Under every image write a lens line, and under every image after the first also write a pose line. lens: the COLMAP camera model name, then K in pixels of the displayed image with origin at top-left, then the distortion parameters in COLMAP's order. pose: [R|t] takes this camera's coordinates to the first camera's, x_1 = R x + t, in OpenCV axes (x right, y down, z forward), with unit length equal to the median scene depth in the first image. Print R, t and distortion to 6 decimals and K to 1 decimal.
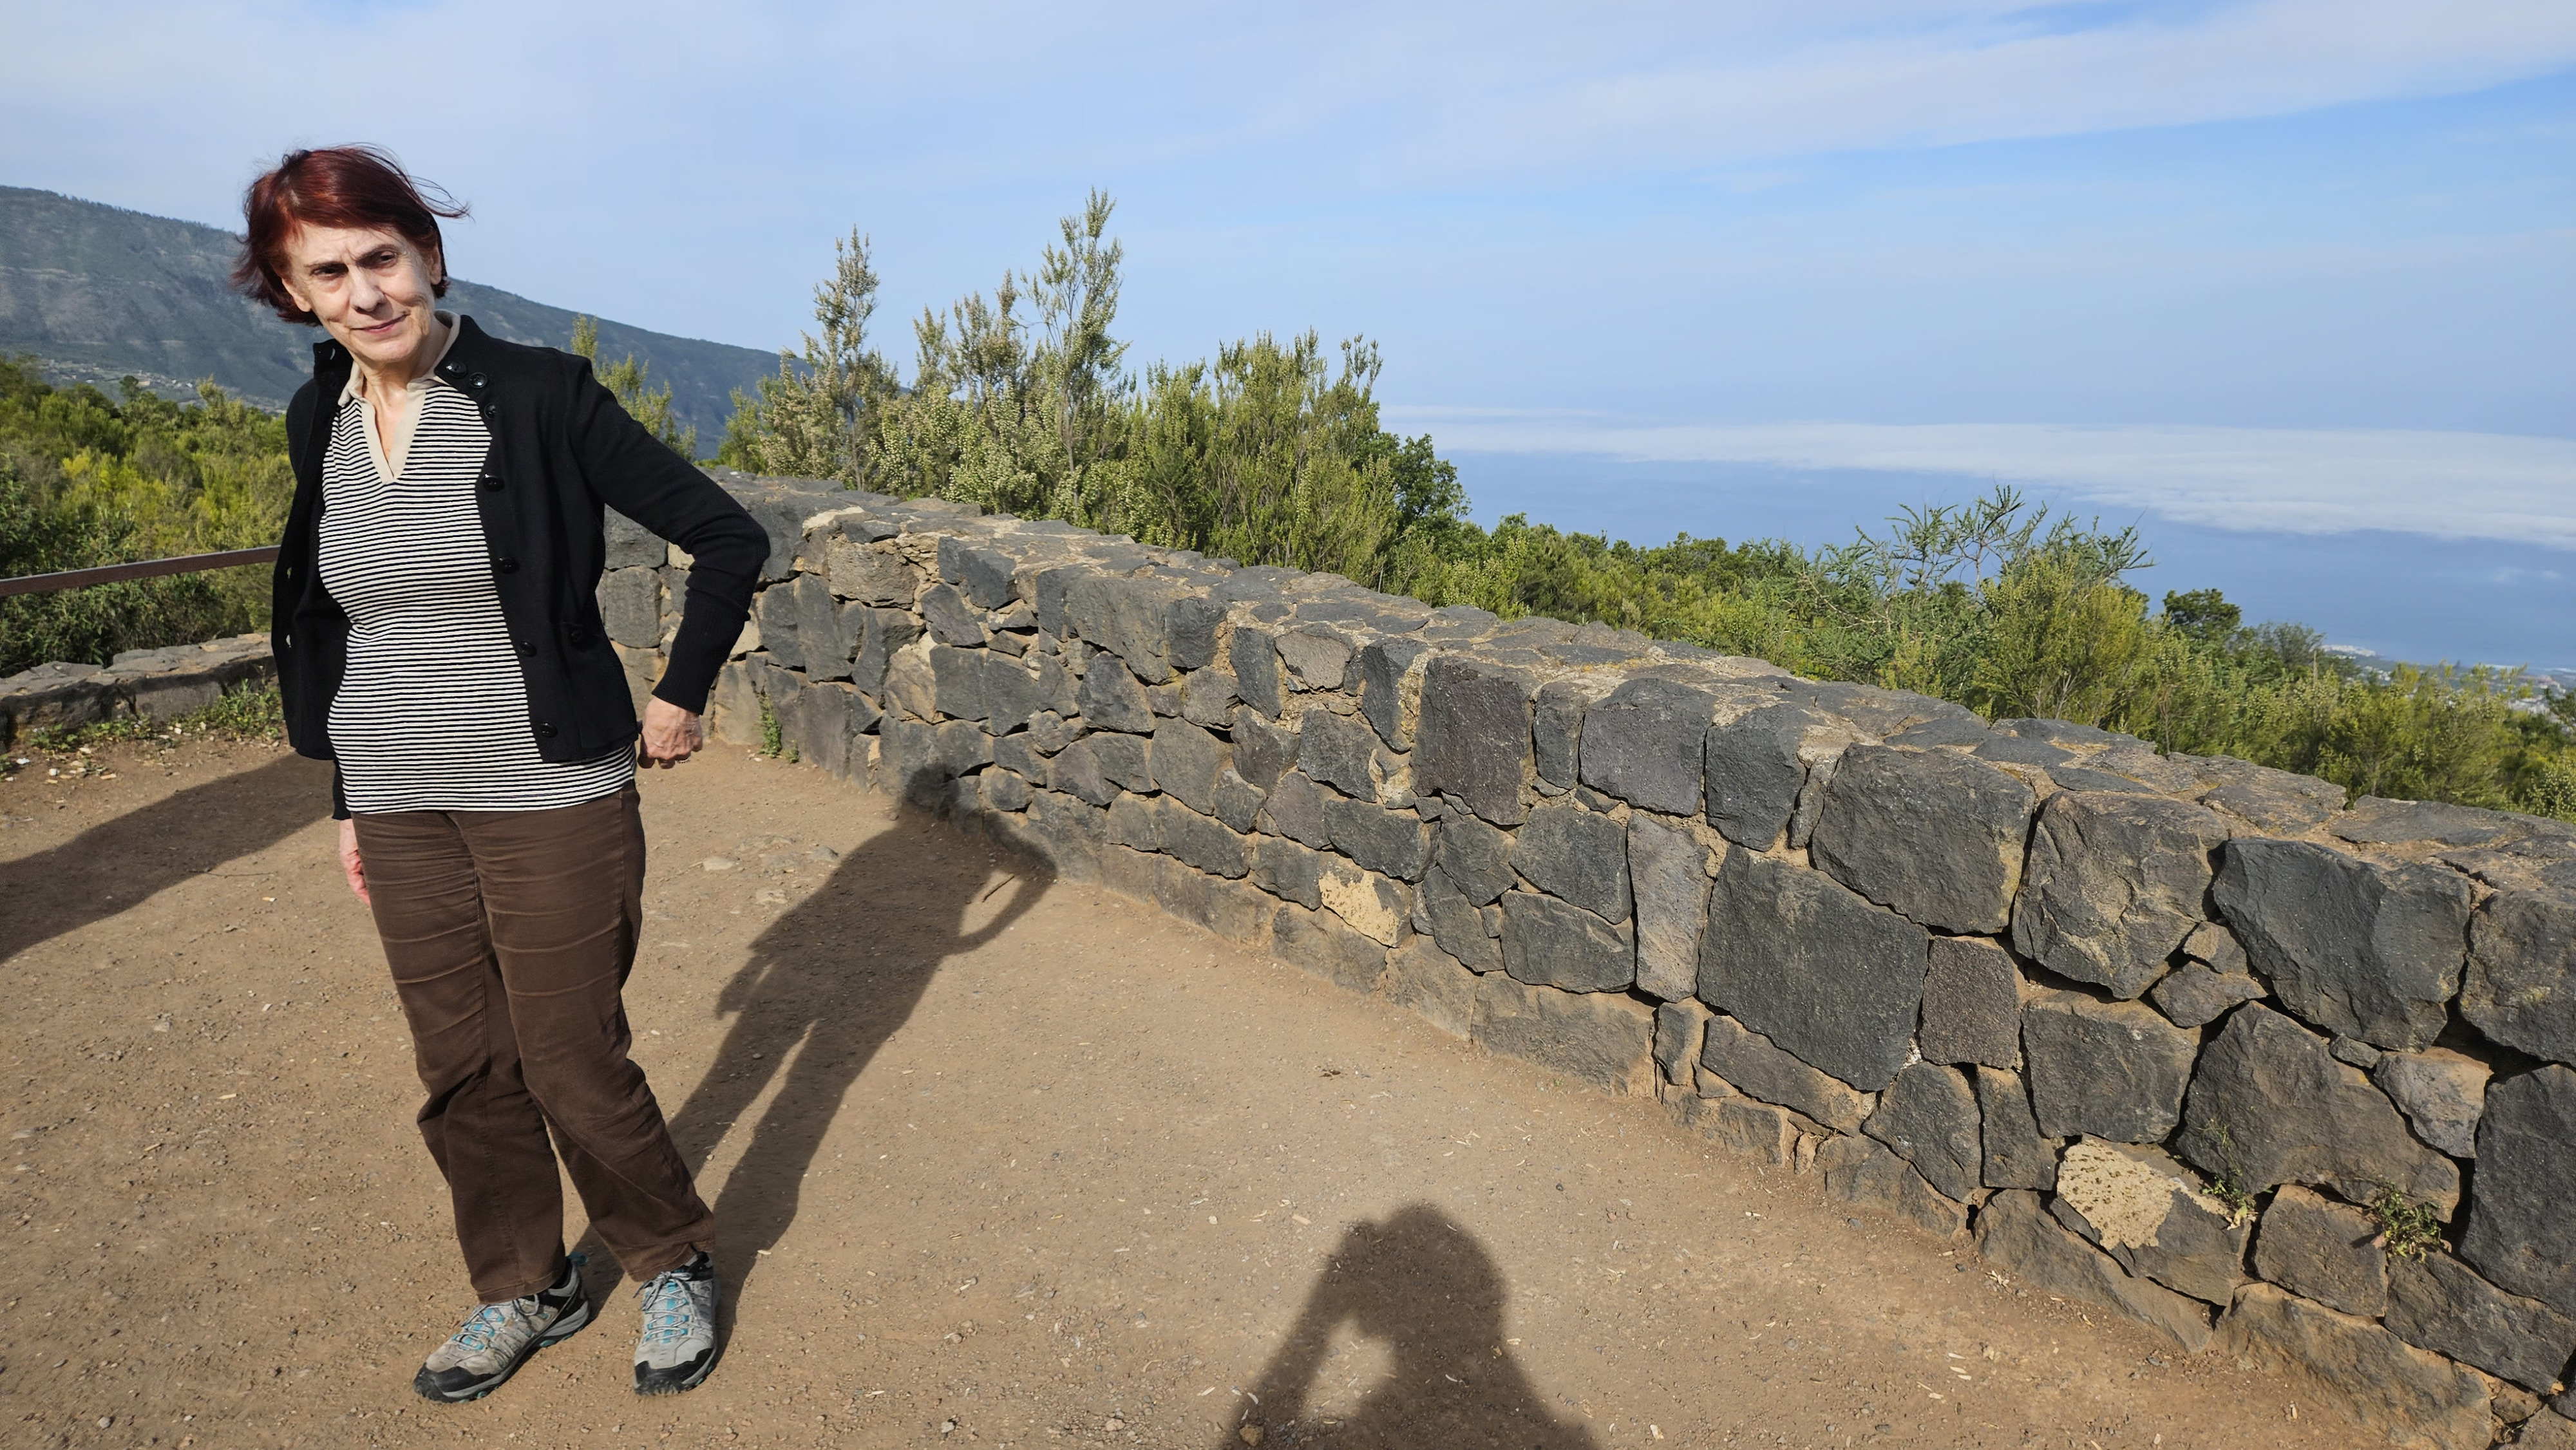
lens RADIAL K [[1748.7, 0, 1262.1], [0, 1748.7, 754.7], [0, 0, 1]] dist [0.078548, -0.075101]
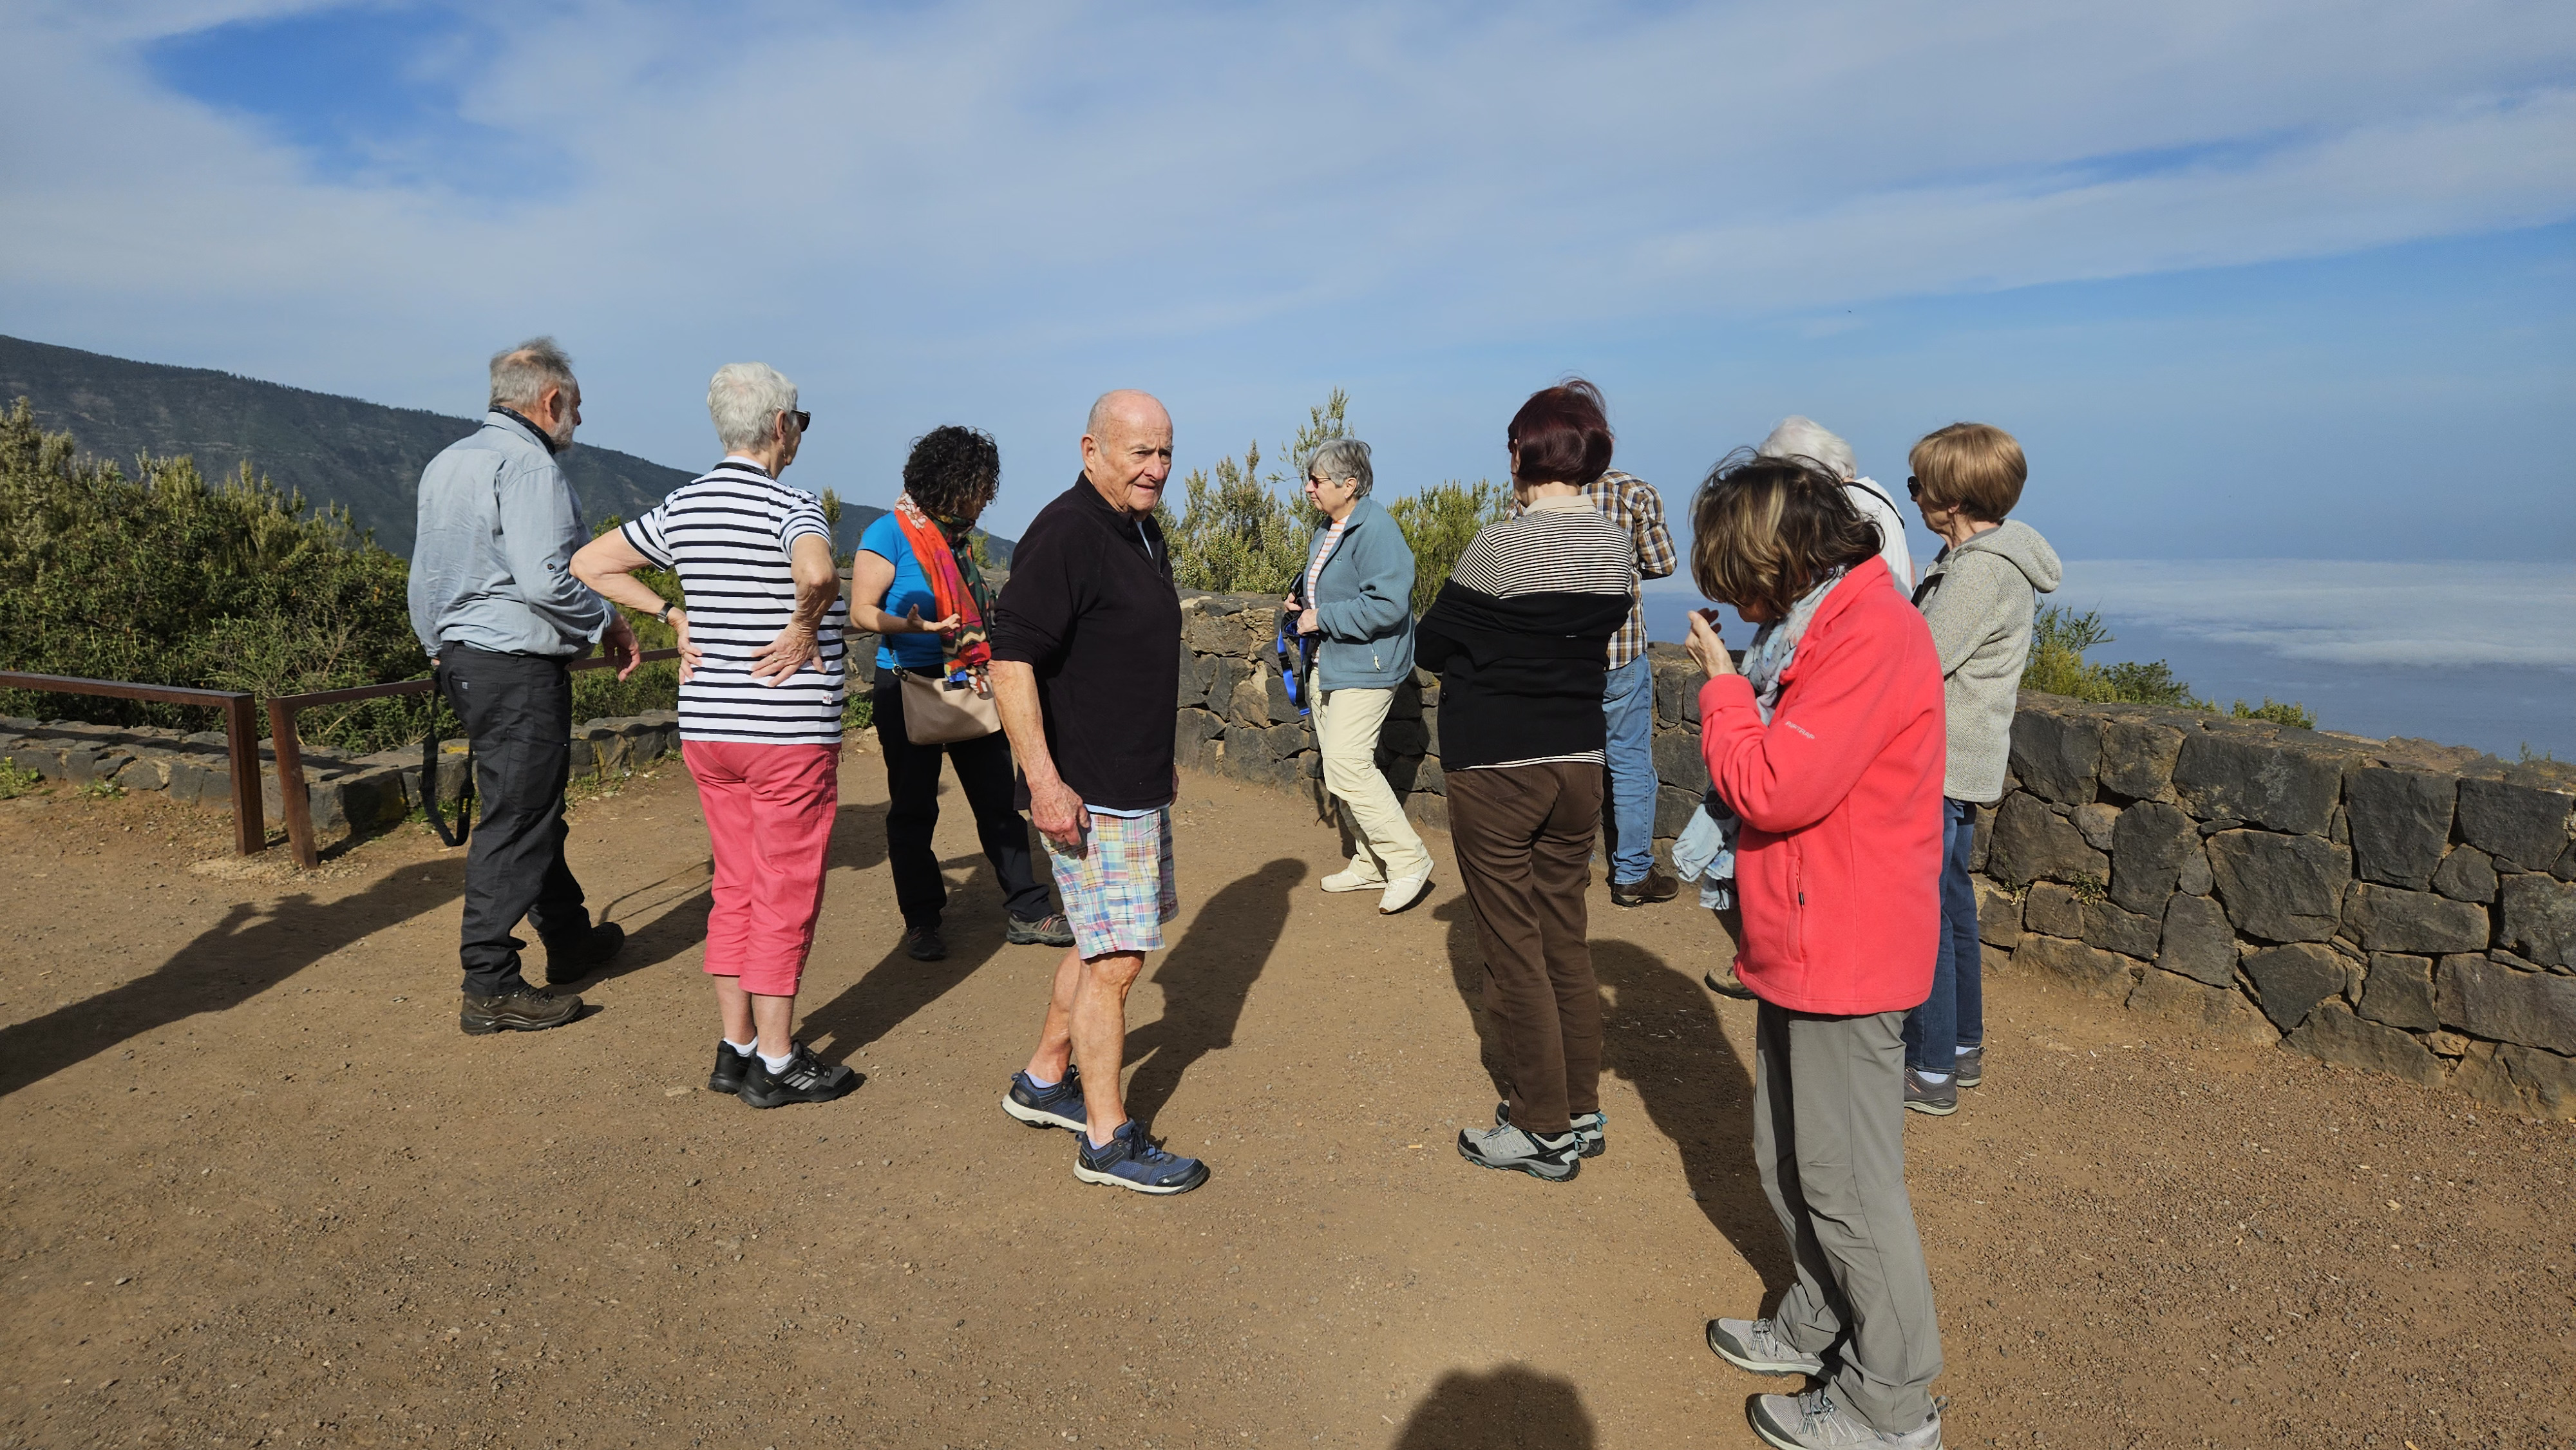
lens RADIAL K [[1748.7, 0, 1276.3], [0, 1748.7, 757.3], [0, 0, 1]] dist [0.078548, -0.075101]
pose [[0.999267, -0.011150, -0.036616, -0.145019], [0.008208, 0.996799, -0.079527, 0.162420], [0.037385, 0.079168, 0.996160, -0.689001]]
